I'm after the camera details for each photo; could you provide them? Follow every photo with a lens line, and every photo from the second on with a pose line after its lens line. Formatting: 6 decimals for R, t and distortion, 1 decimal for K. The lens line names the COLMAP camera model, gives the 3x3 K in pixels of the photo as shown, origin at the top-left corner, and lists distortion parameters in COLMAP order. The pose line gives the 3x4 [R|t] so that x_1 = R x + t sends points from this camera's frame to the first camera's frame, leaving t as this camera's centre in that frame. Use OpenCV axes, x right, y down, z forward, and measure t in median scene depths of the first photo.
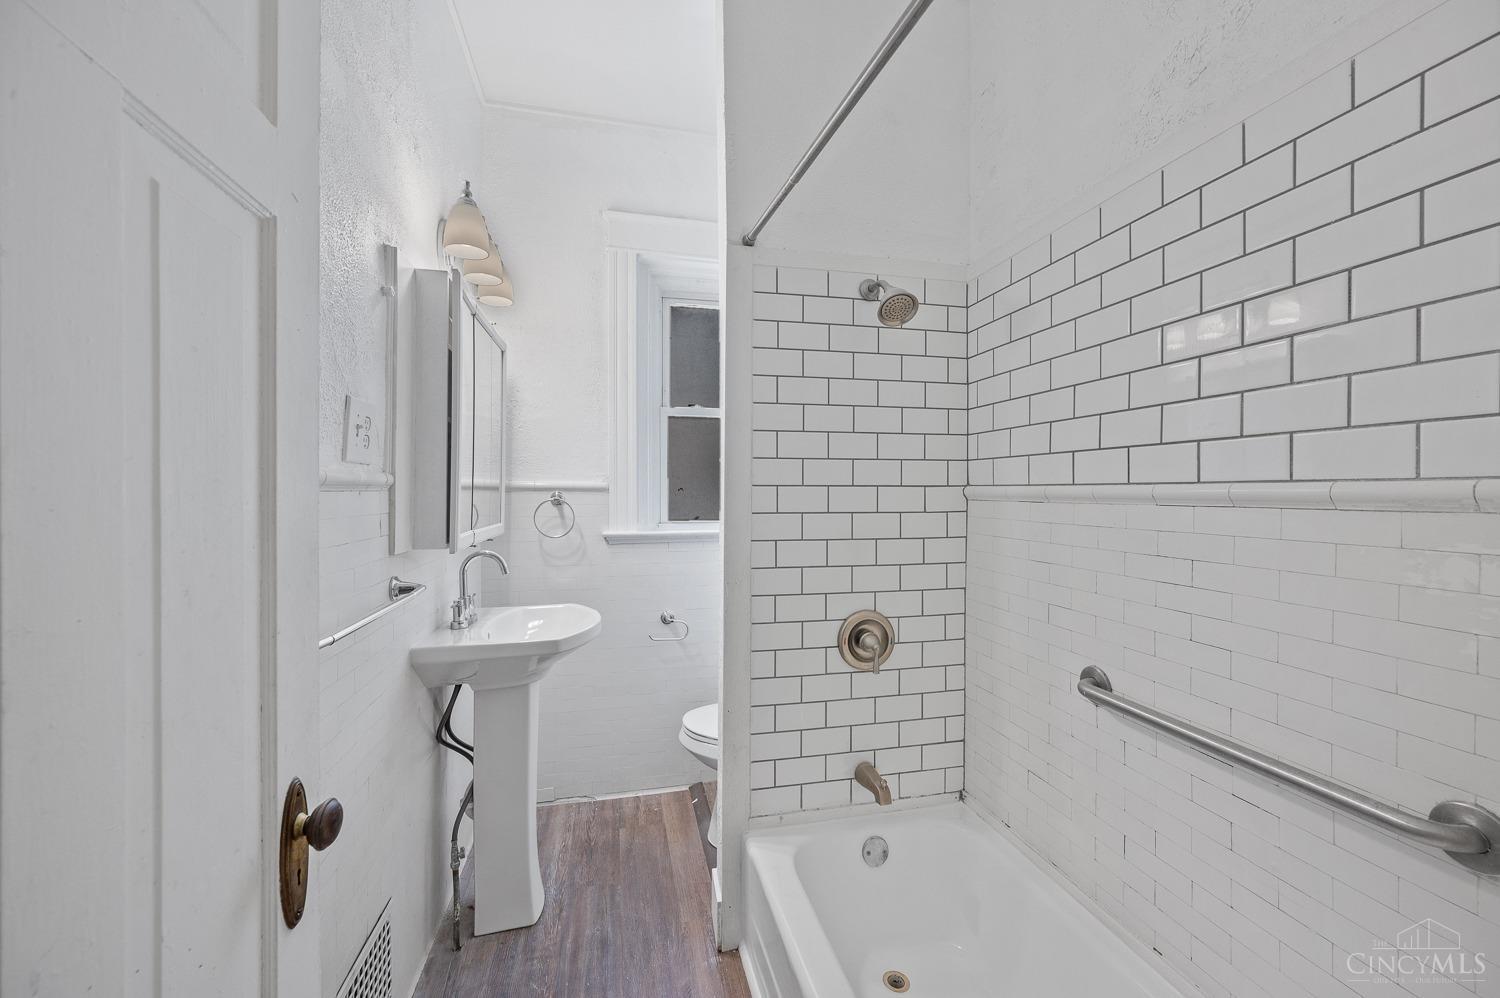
lens RADIAL K [[595.4, 0, 750.4], [0, 595.4, 498.2], [0, 0, 1]] dist [0.001845, -0.000220]
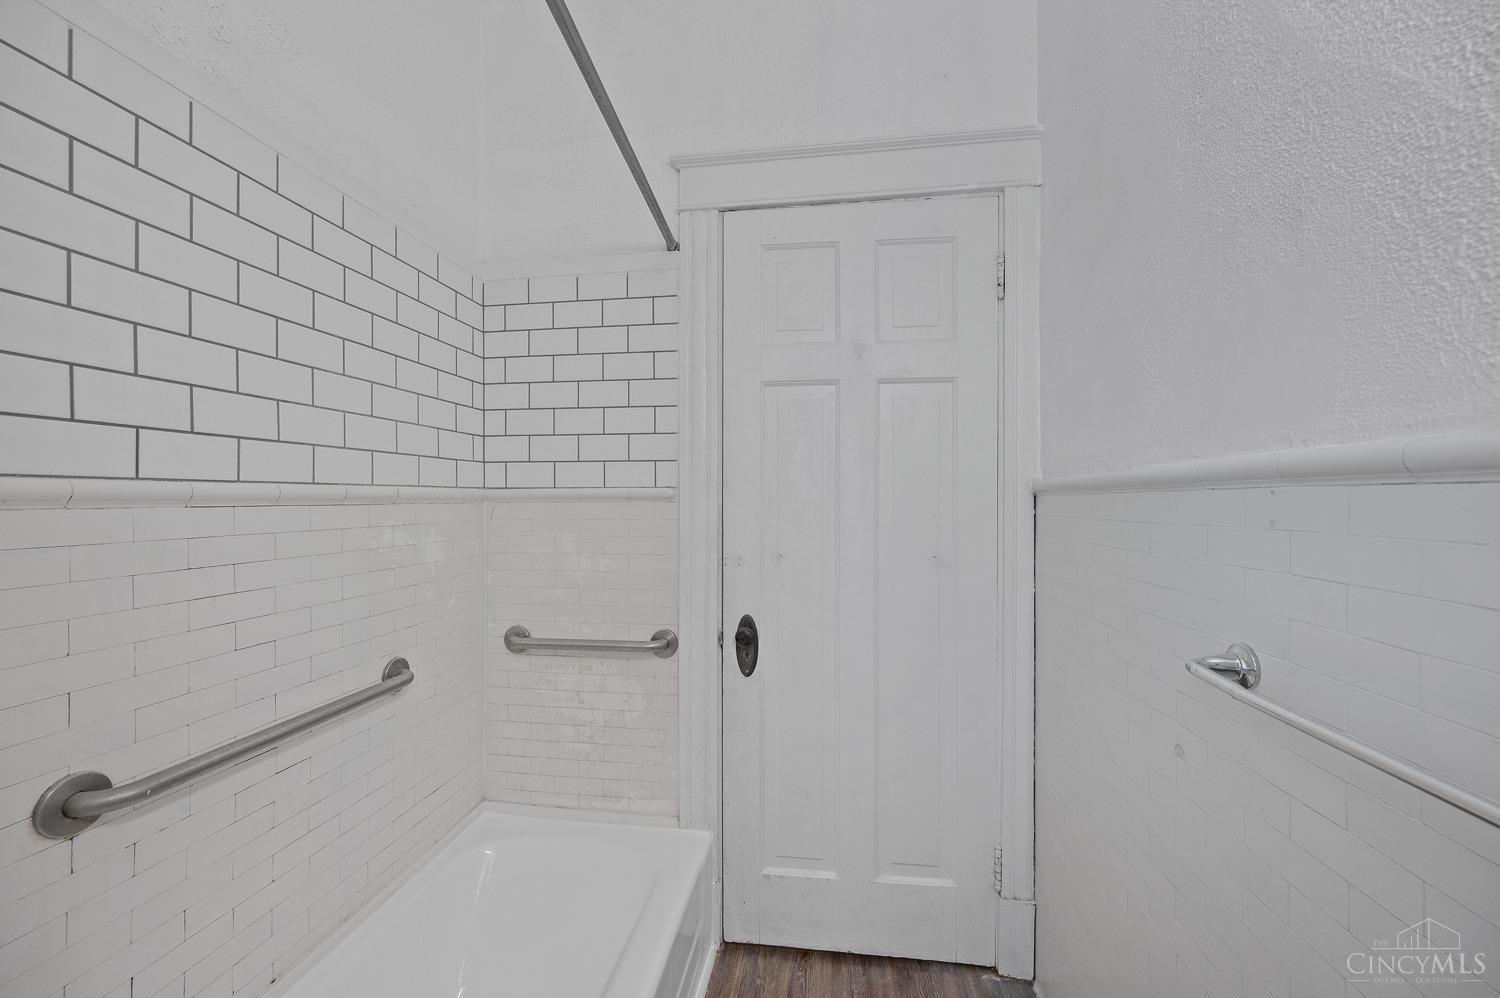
lens RADIAL K [[595.4, 0, 752.6], [0, 595.4, 493.9], [0, 0, 1]] dist [0.001845, -0.000220]
pose [[-0.931380, -0.004338, 0.364023, -0.346816], [-0.003092, 0.999987, 0.004005, -0.012758], [-0.364036, 0.002604, -0.931381, 1.538707]]
